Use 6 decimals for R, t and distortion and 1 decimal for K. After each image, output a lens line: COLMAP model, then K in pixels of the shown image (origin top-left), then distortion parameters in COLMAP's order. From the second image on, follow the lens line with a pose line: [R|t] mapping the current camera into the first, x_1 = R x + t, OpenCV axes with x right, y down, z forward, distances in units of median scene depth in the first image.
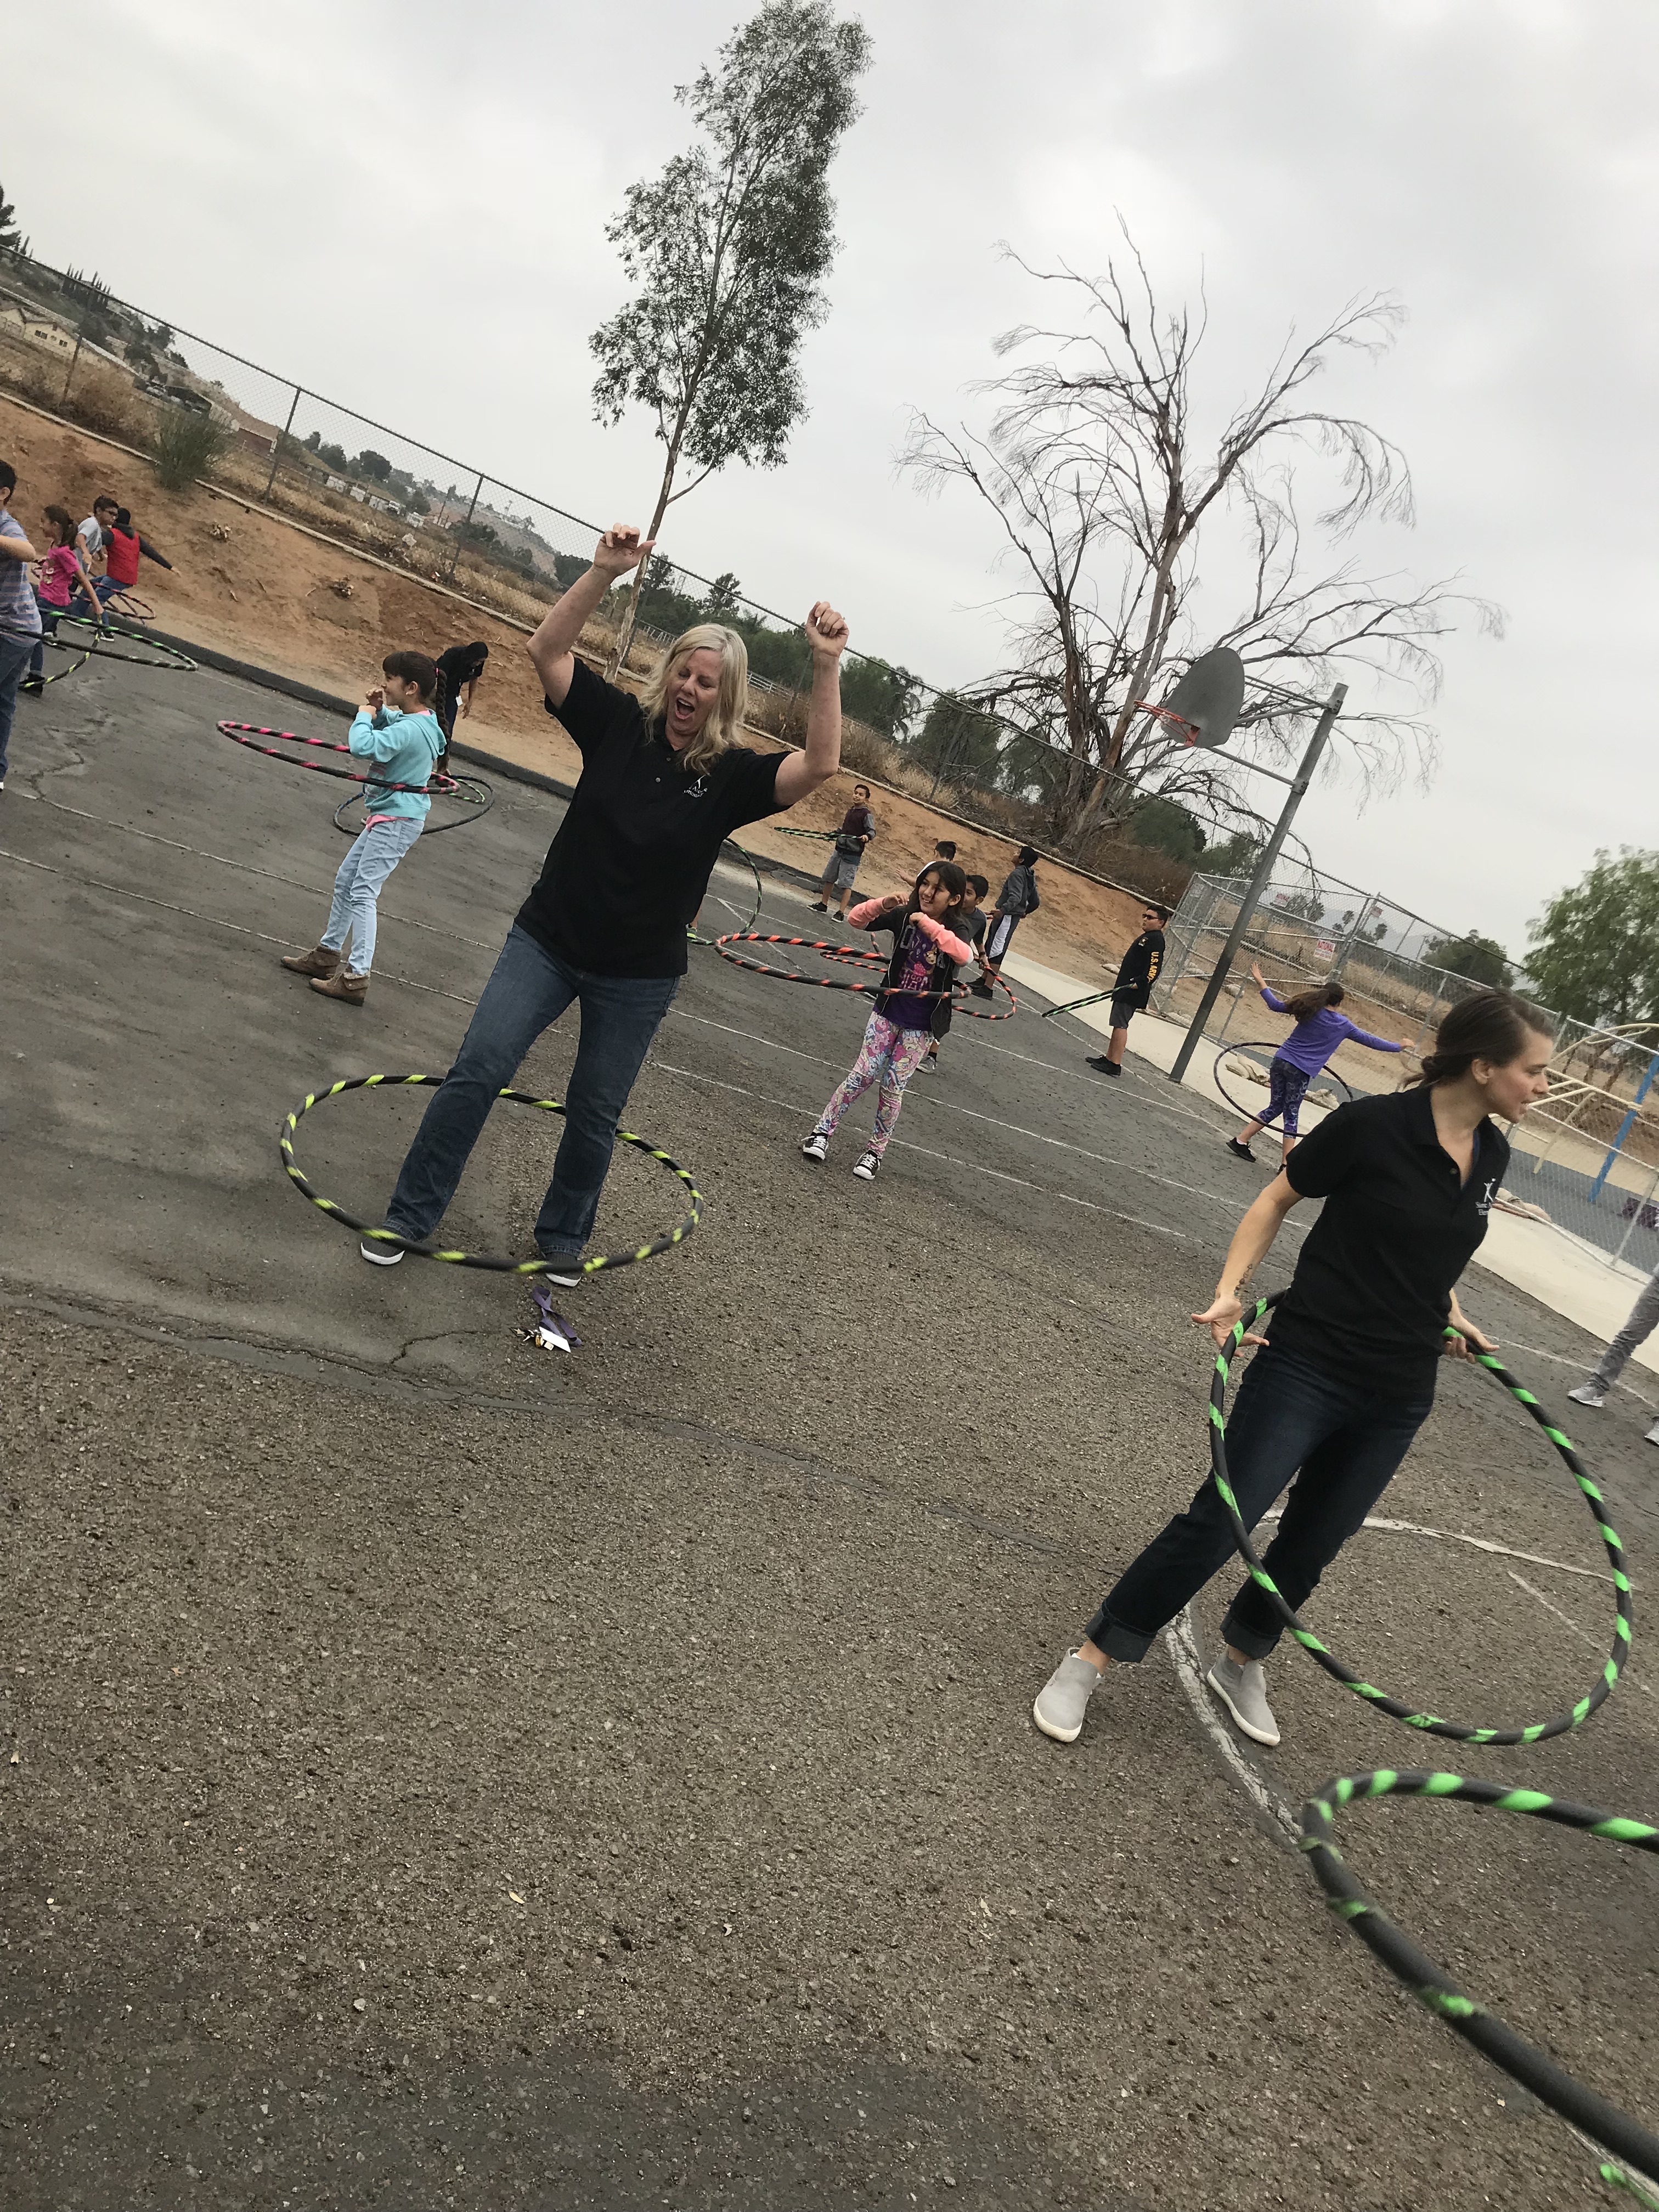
lens RADIAL K [[1785.6, 0, 840.3], [0, 1785.6, 1107.6], [0, 0, 1]] dist [0.071241, -0.163193]
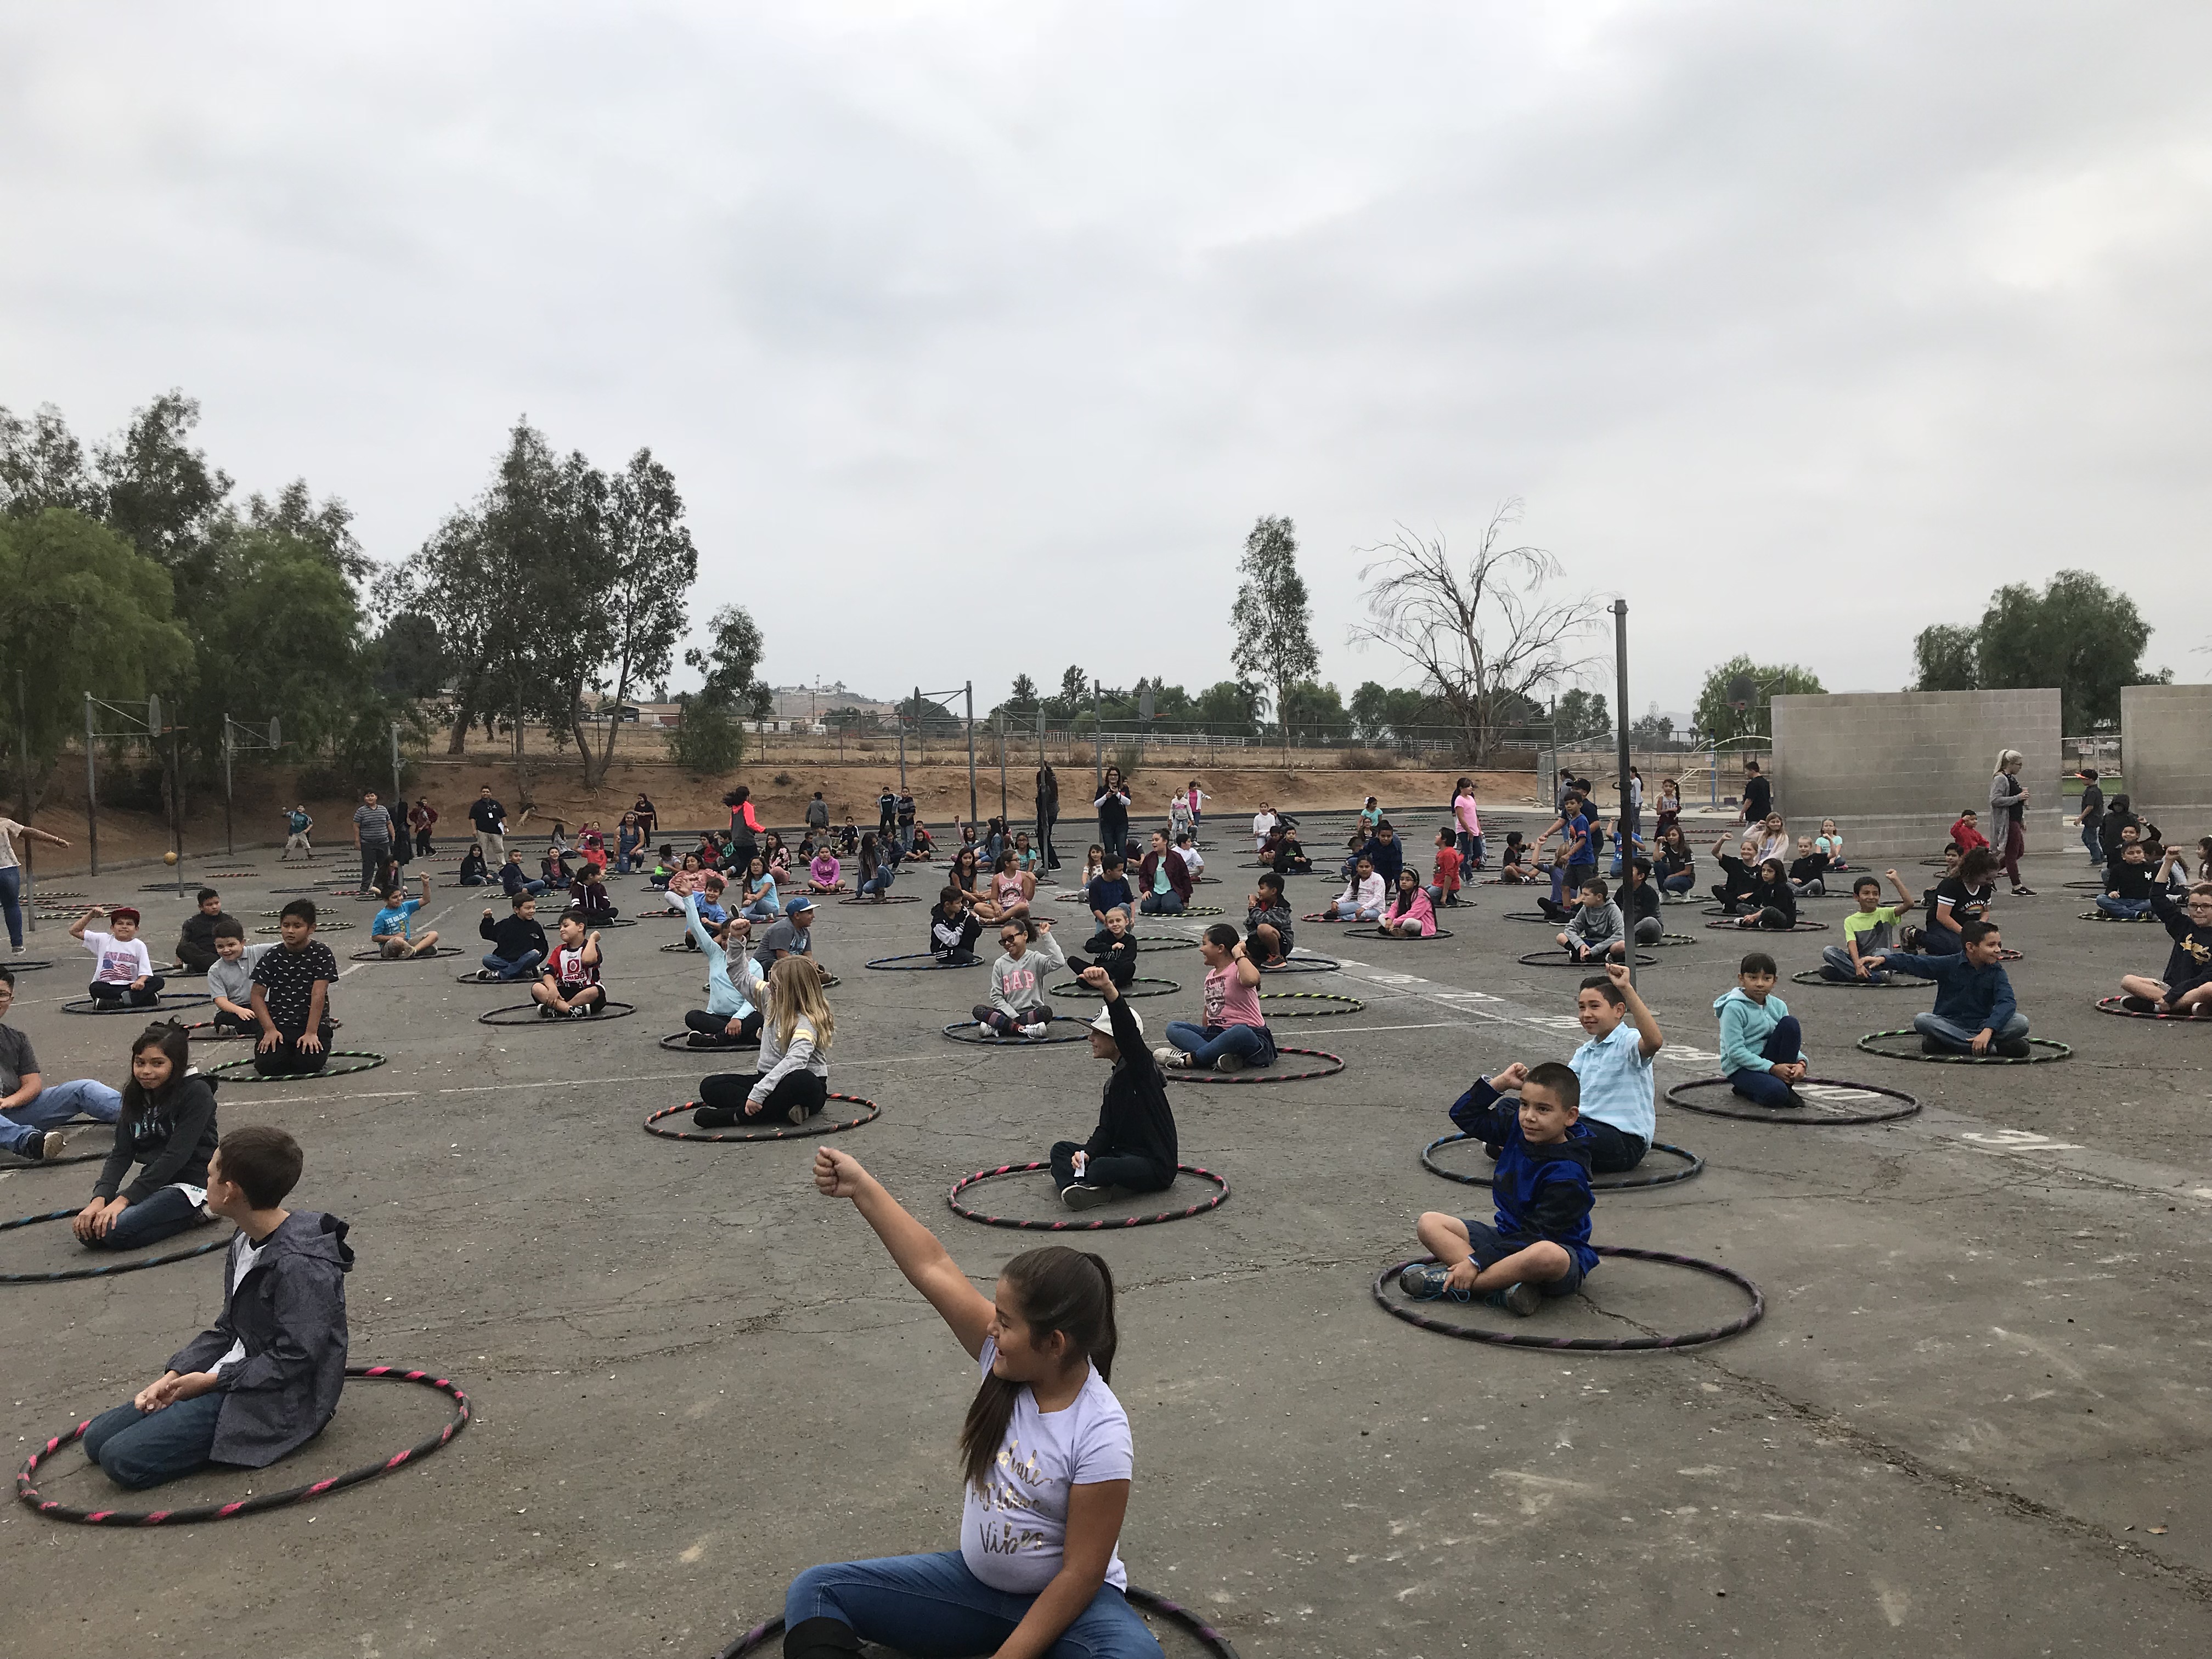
lens RADIAL K [[1785.6, 0, 1106.0], [0, 1785.6, 829.5], [0, 0, 1]] dist [0.071241, -0.163193]
pose [[0.919642, -0.389515, -0.050368, -0.222175], [0.375636, 0.909740, -0.176836, 0.147850], [0.114702, 0.143706, 0.982951, -1.235720]]
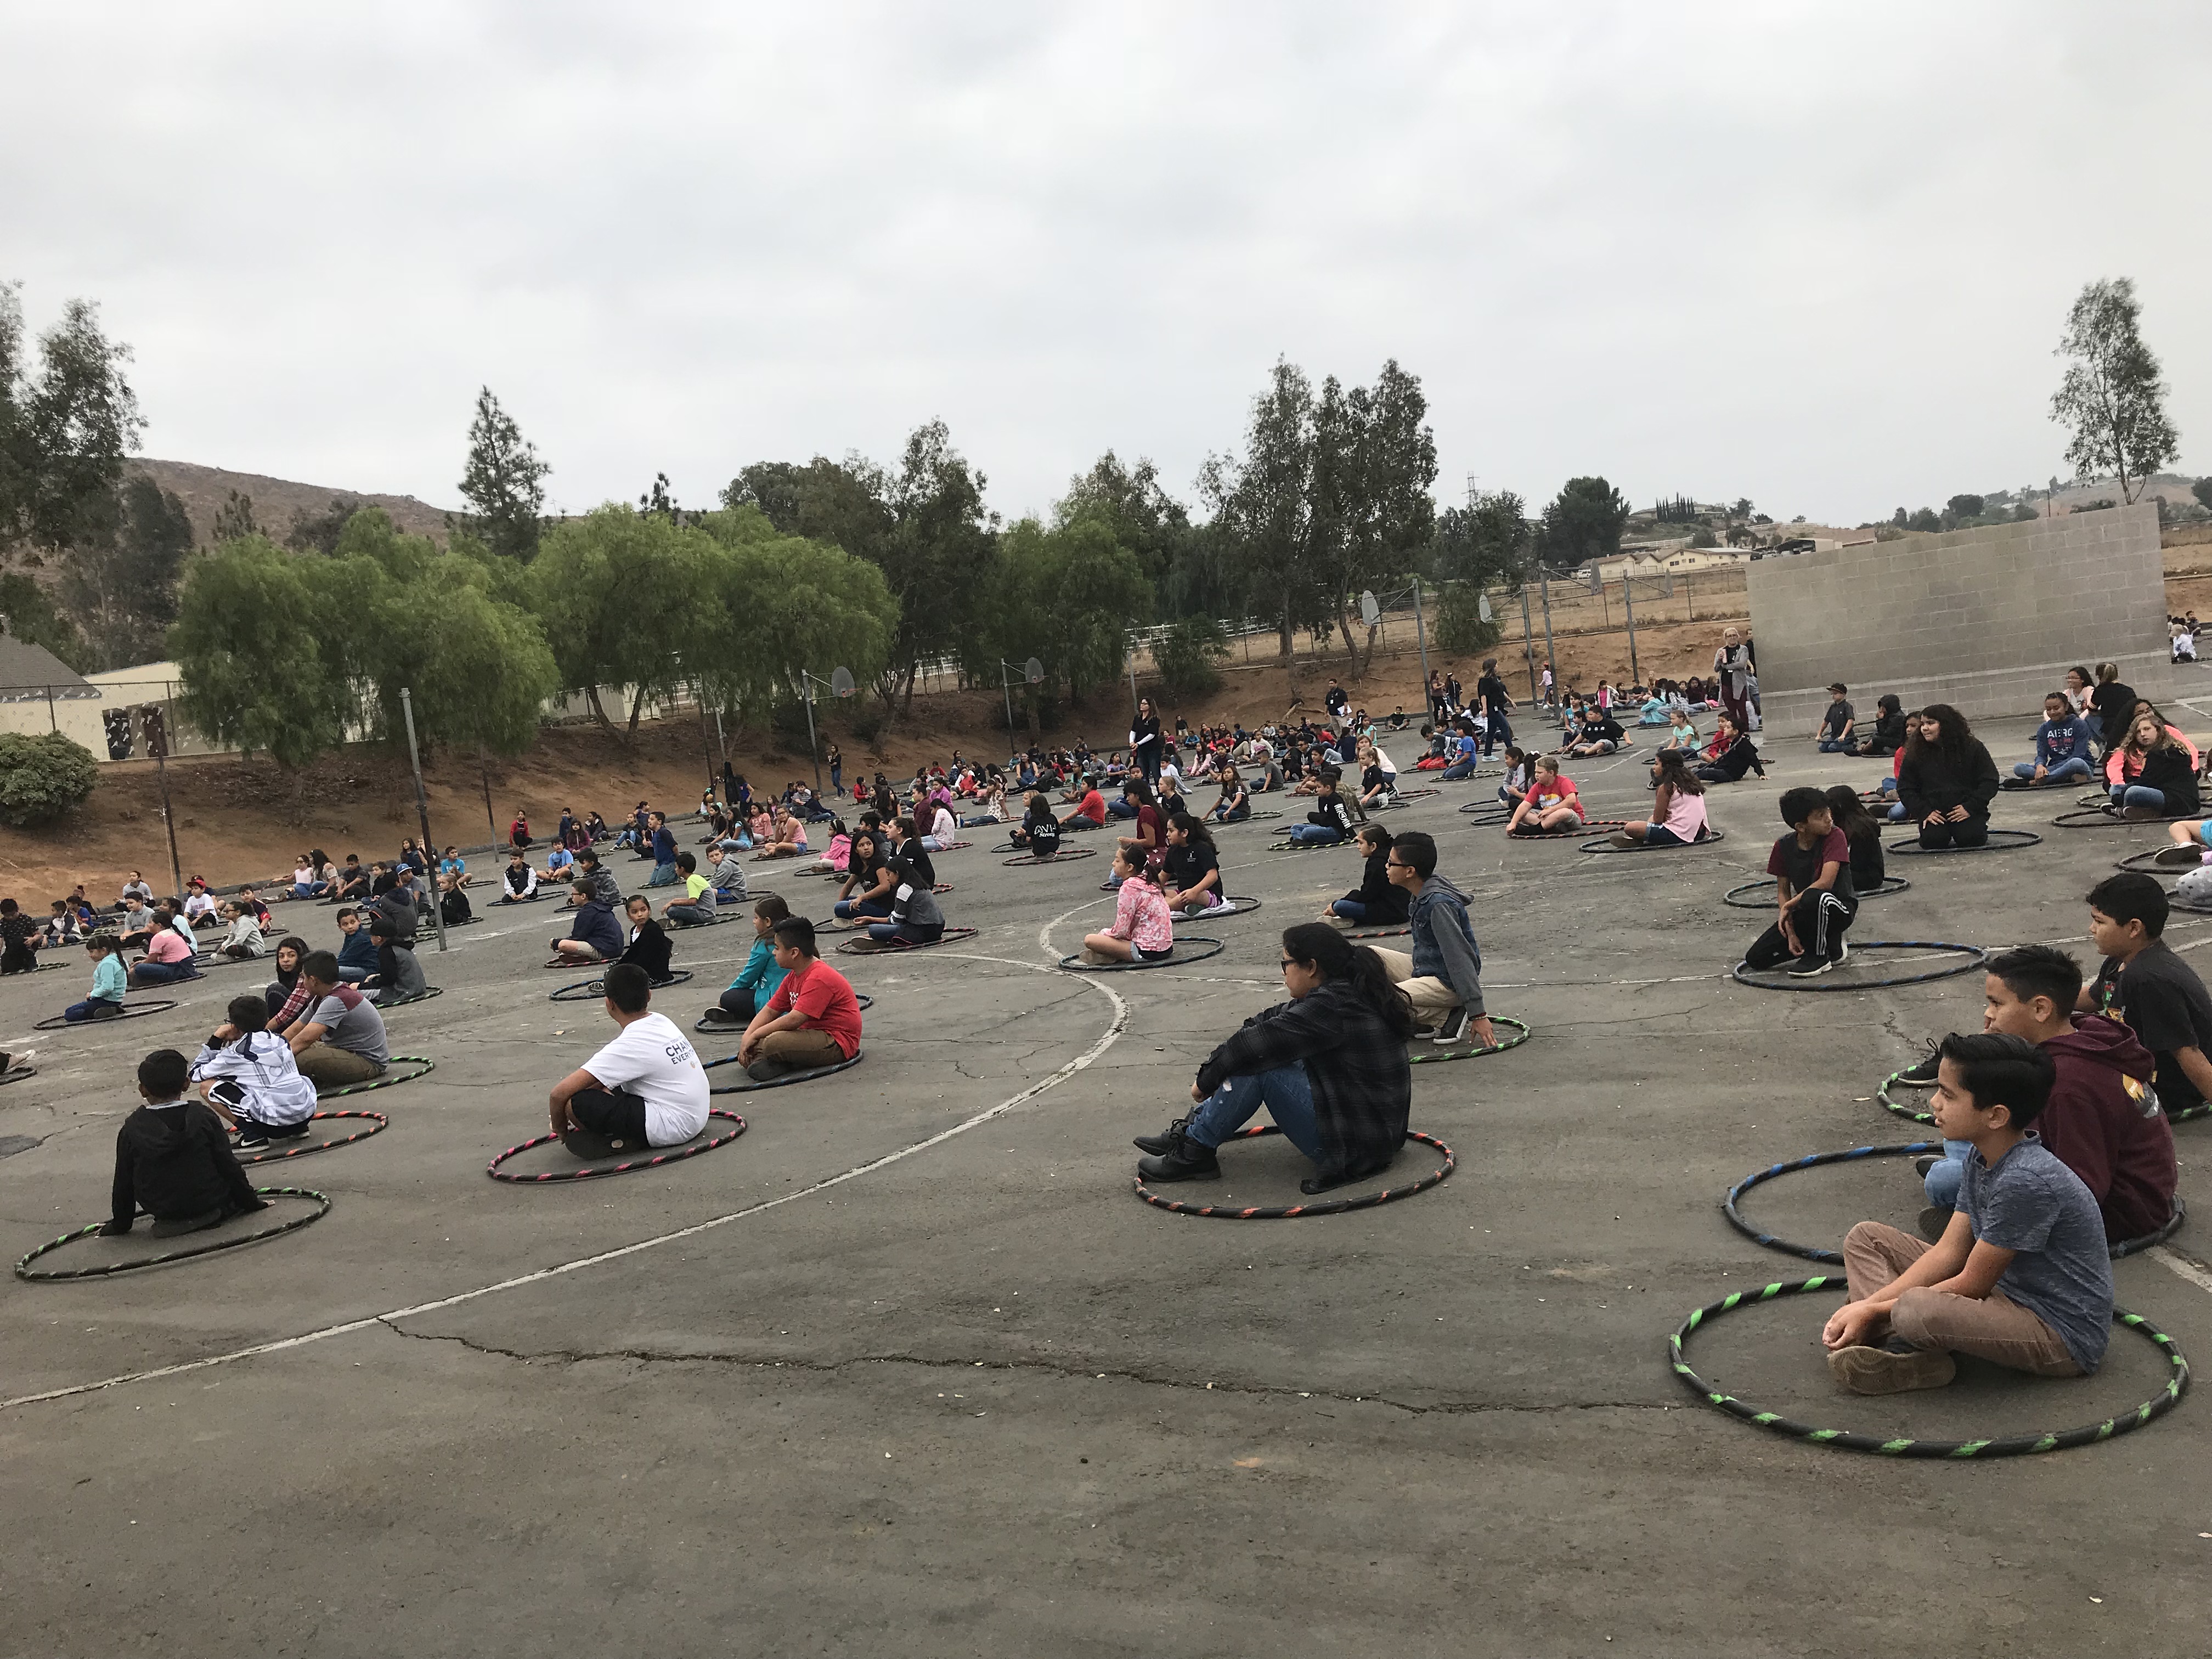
lens RADIAL K [[1792.8, 0, 1106.0], [0, 1792.8, 829.5], [0, 0, 1]] dist [-0.000028, 0.025862]
pose [[0.643613, -0.407553, -0.647814, 0.287173], [0.253793, 0.912185, -0.321726, 0.329869], [0.722047, 0.042656, 0.690528, -1.116266]]
